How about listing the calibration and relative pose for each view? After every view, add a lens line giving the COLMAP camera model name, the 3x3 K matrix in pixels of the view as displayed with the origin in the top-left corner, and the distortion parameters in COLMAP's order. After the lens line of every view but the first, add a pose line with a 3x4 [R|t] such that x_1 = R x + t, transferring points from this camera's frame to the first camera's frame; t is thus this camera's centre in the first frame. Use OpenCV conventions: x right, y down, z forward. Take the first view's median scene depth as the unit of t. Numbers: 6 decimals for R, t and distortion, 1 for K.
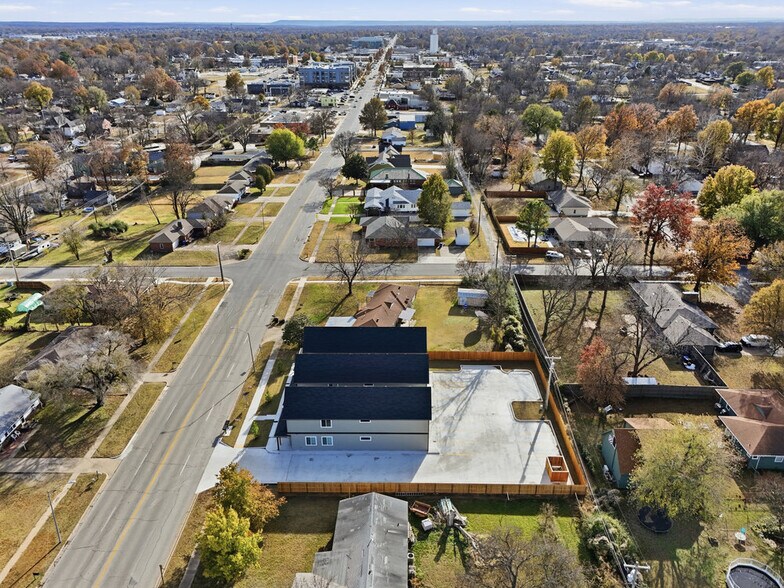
lens RADIAL K [[574.9, 0, 393.6], [0, 574.9, 293.6], [0, 0, 1]] dist [0.083784, -0.083050]
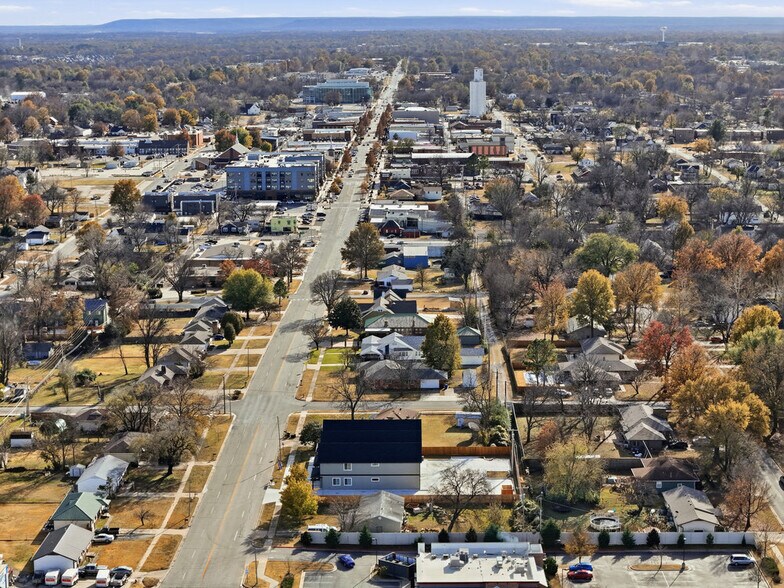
lens RADIAL K [[1567.3, 0, 392.0], [0, 1567.3, 294.0], [0, 0, 1]] dist [-0.212448, 0.932506]
pose [[0.999989, -0.004529, -0.001348, -0.000179], [0.004029, 0.966276, -0.257476, 0.358489], [0.002469, 0.257468, 0.966284, -1.258370]]
